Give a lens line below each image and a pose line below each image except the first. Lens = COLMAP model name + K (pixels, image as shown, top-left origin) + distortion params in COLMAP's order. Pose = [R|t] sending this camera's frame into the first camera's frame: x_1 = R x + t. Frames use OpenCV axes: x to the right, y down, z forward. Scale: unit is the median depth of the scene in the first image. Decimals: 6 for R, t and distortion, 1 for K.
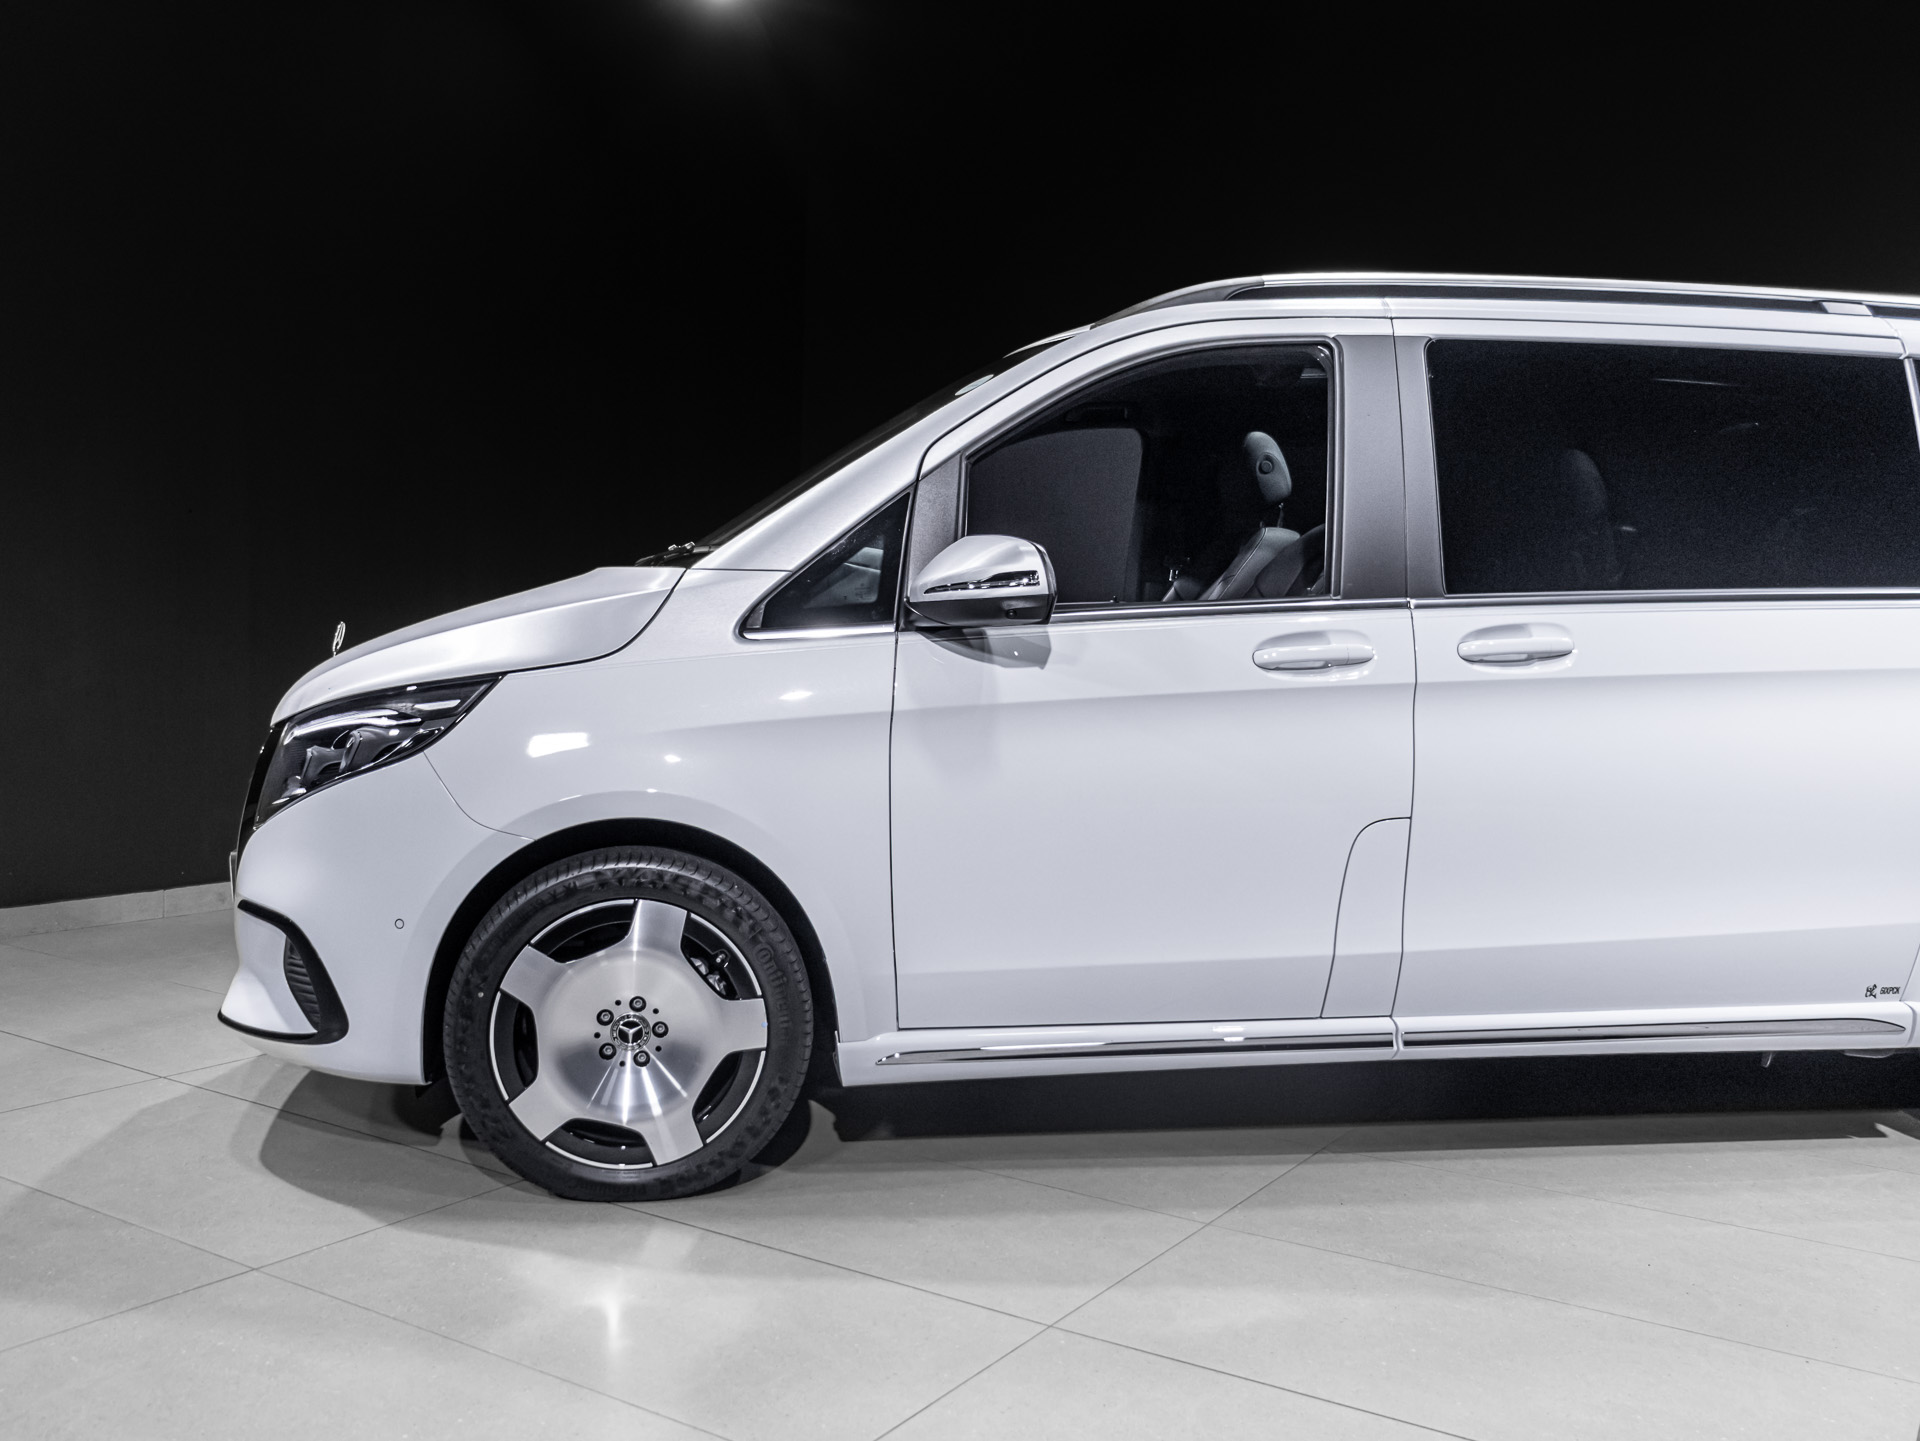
lens RADIAL K [[1758.1, 0, 960.0], [0, 1758.1, 720.5], [0, 0, 1]] dist [0.002471, 0.008293]
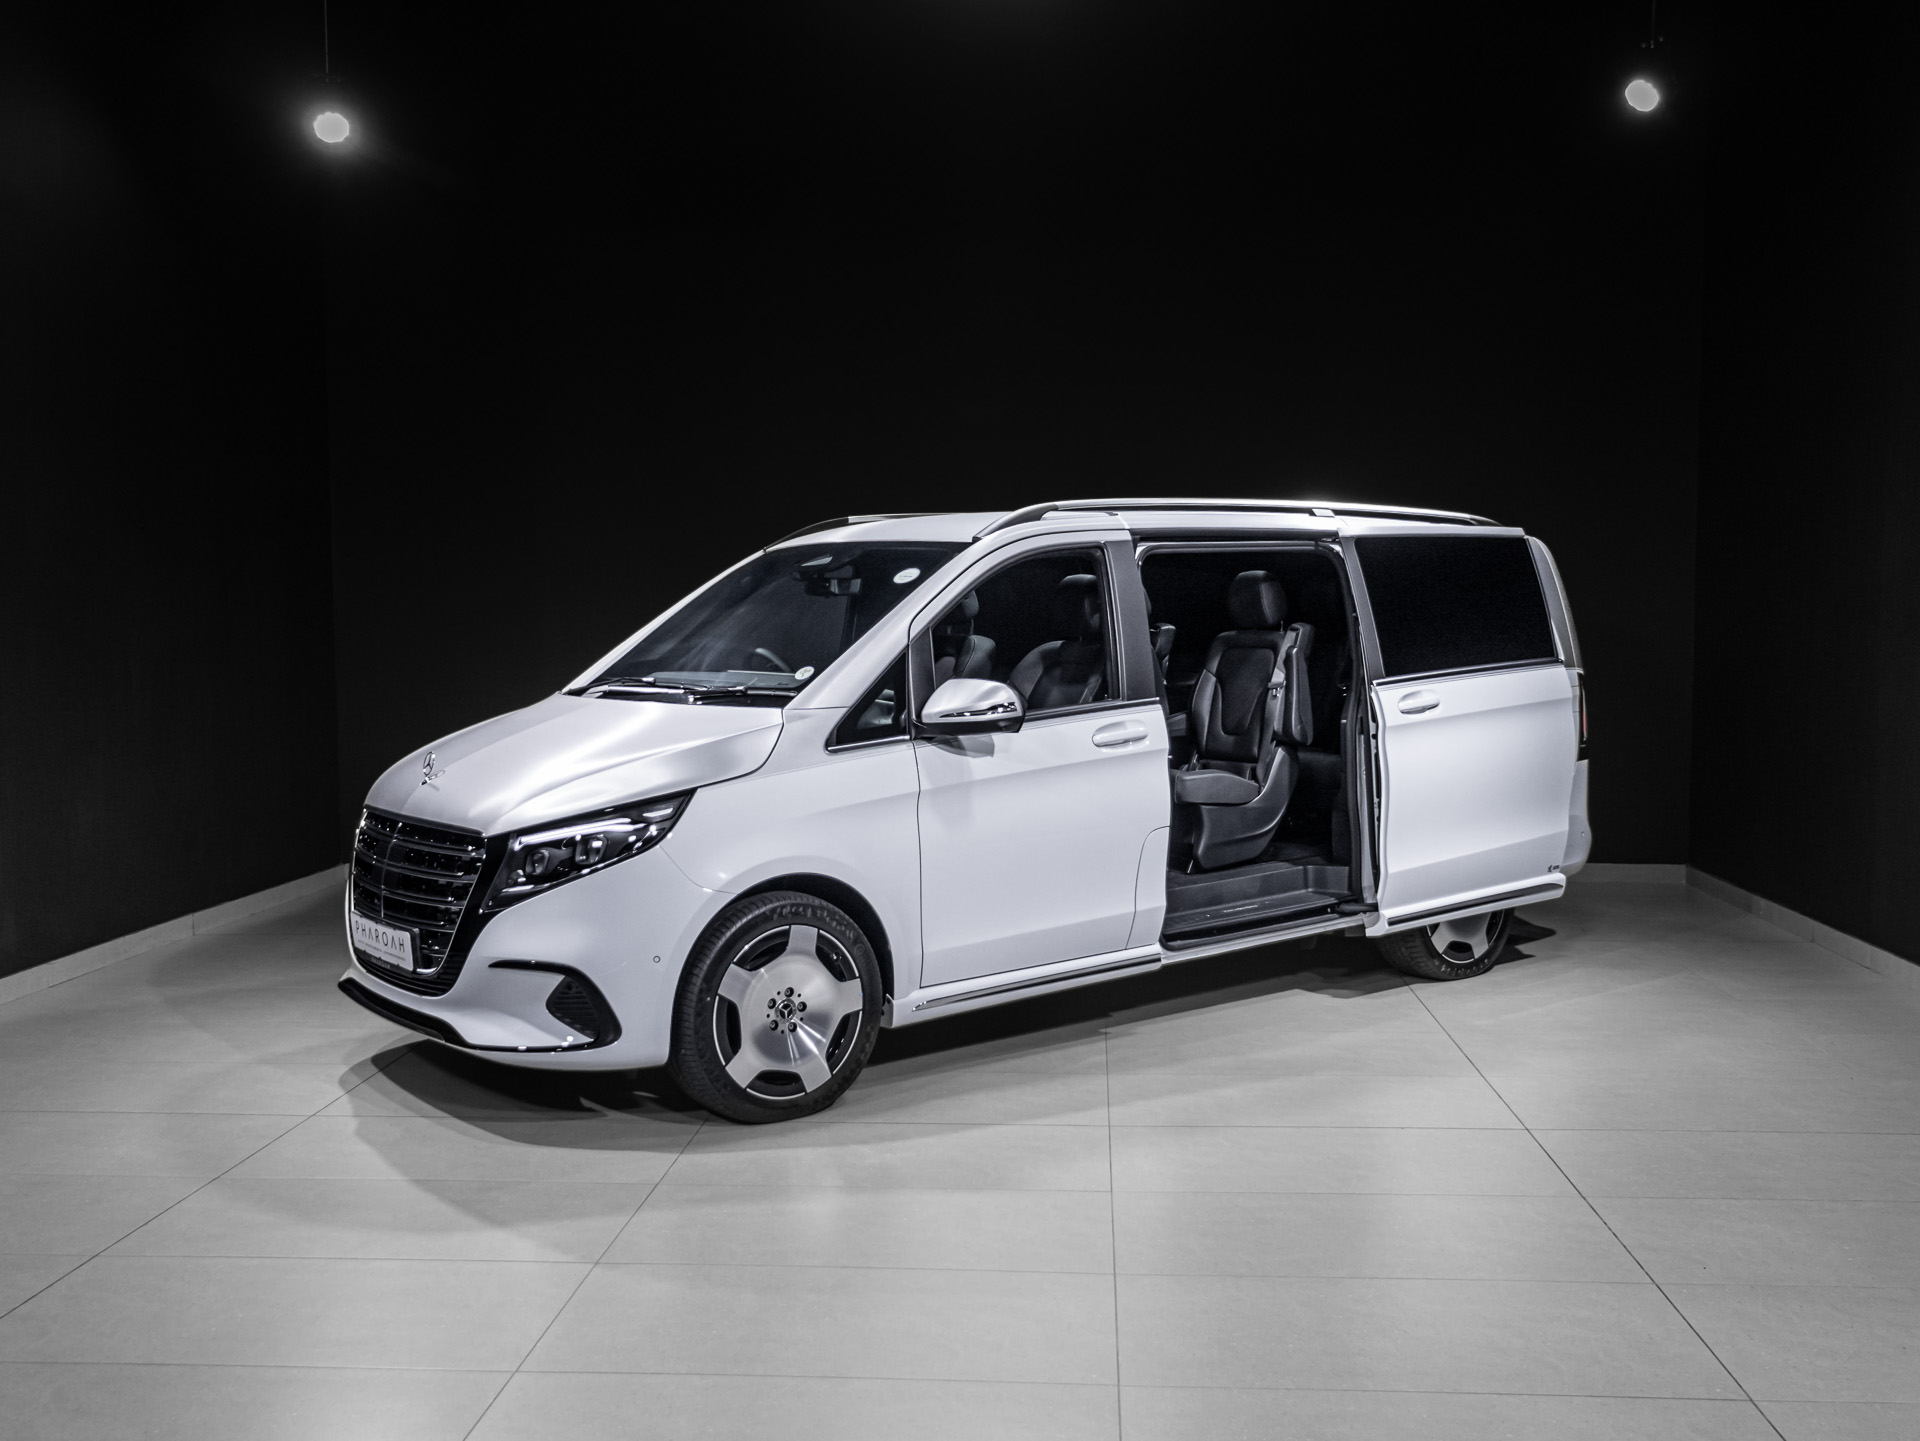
lens RADIAL K [[1854.5, 0, 960.0], [0, 1854.5, 720.5], [0, 0, 1]] dist [-0.002853, -0.003414]
pose [[0.877160, -0.067157, 0.475480, -0.809252], [0.063456, 0.997700, 0.023853, -0.108024], [-0.475988, 0.009249, 0.879403, -0.515248]]
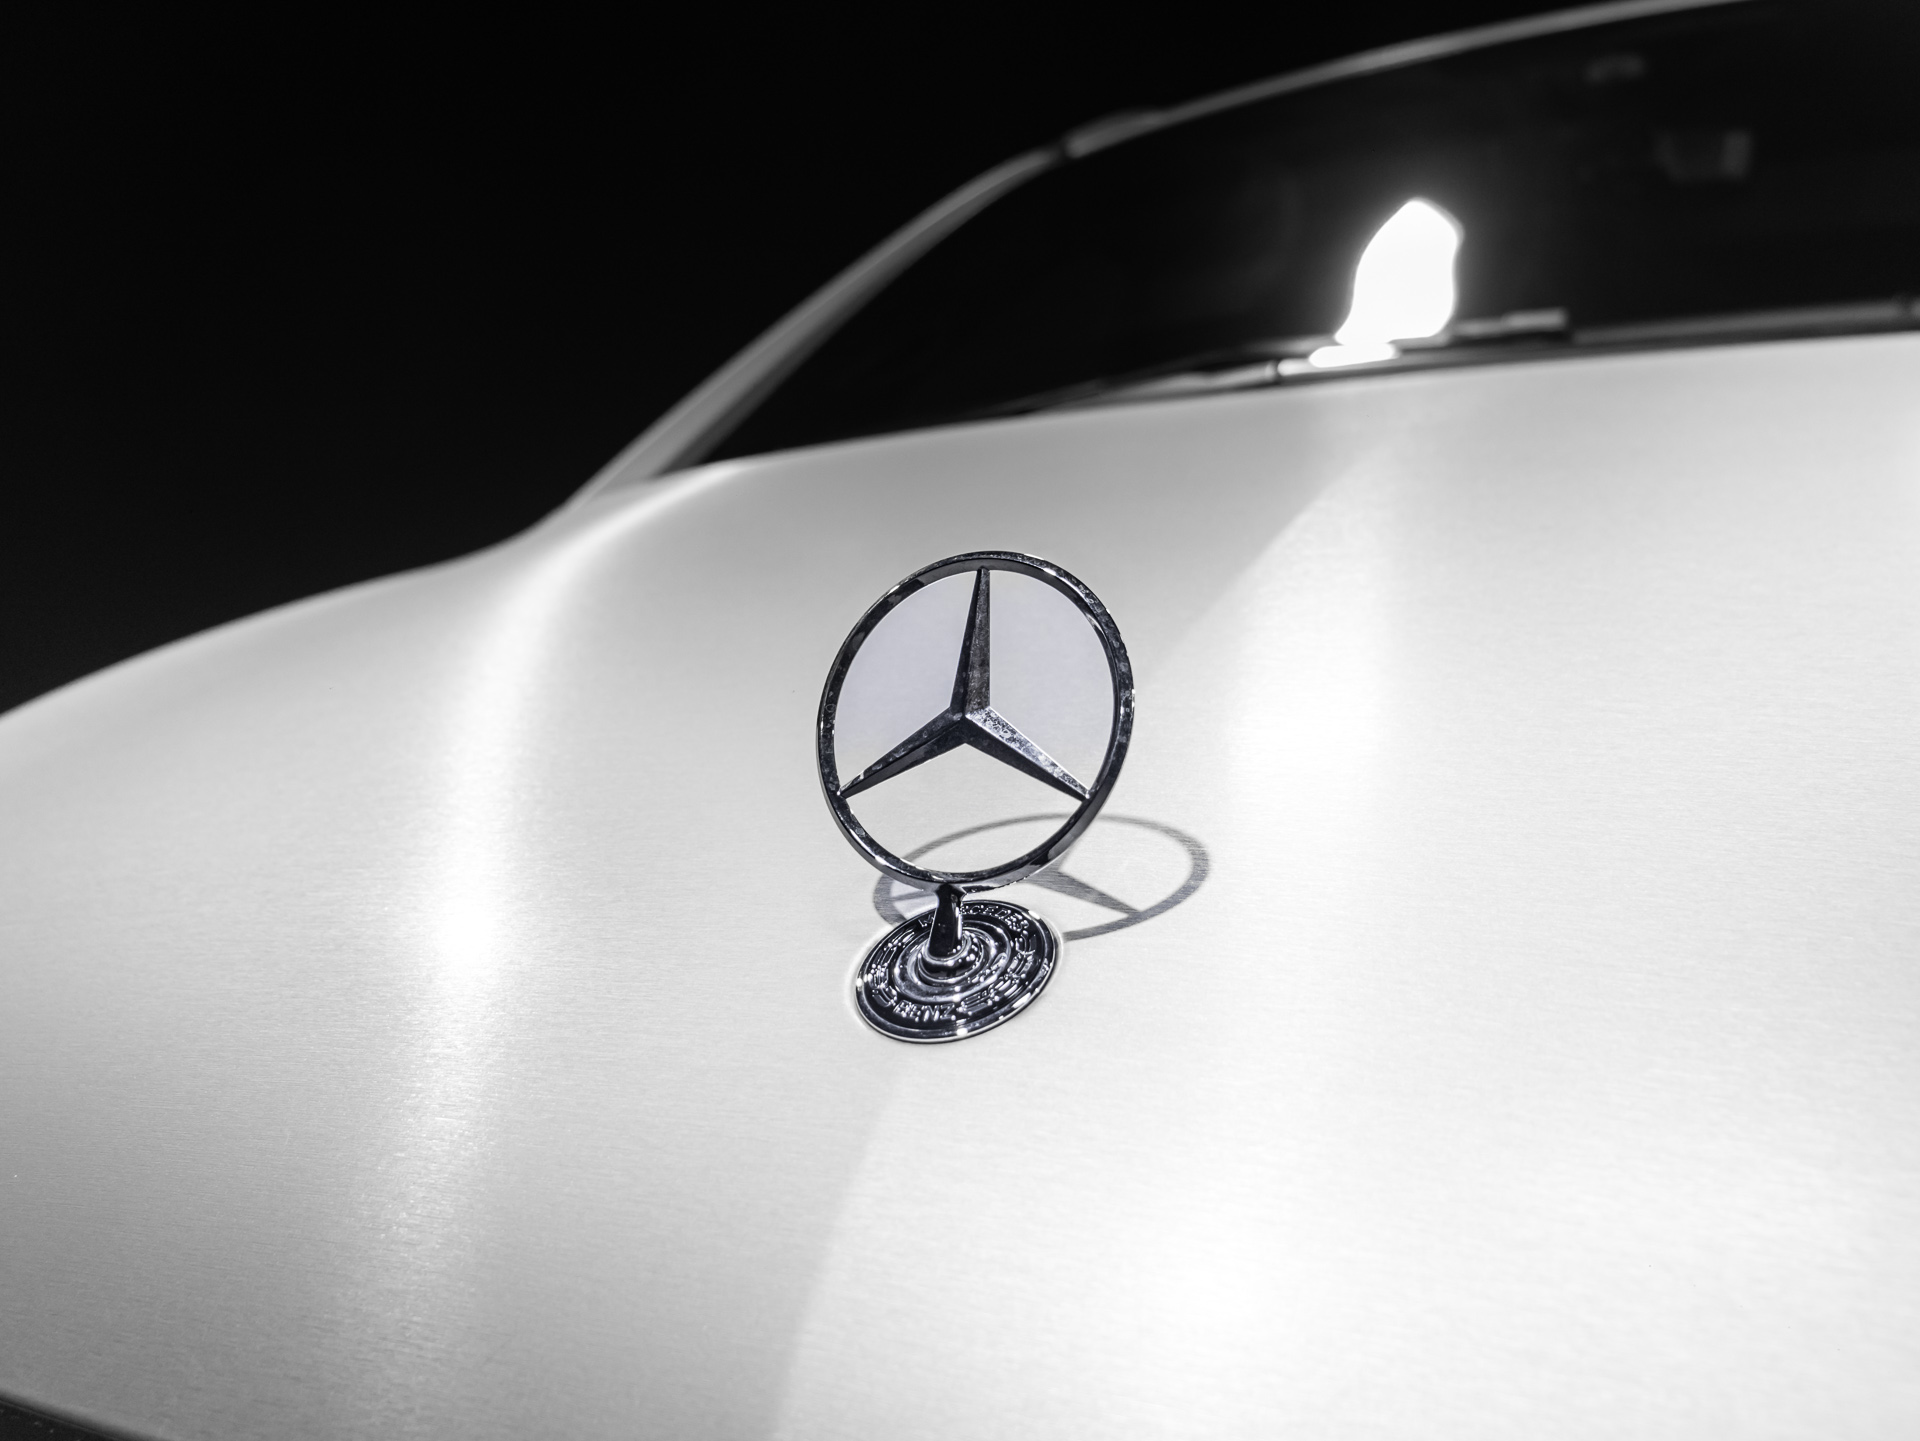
lens RADIAL K [[1758.1, 0, 960.0], [0, 1758.1, 720.5], [0, 0, 1]] dist [0.002471, 0.008293]
pose [[0.569406, -0.033760, 0.821363, -0.523973], [0.079809, 0.996707, -0.014360, -0.057383], [-0.818173, 0.073728, 0.570226, 1.149153]]
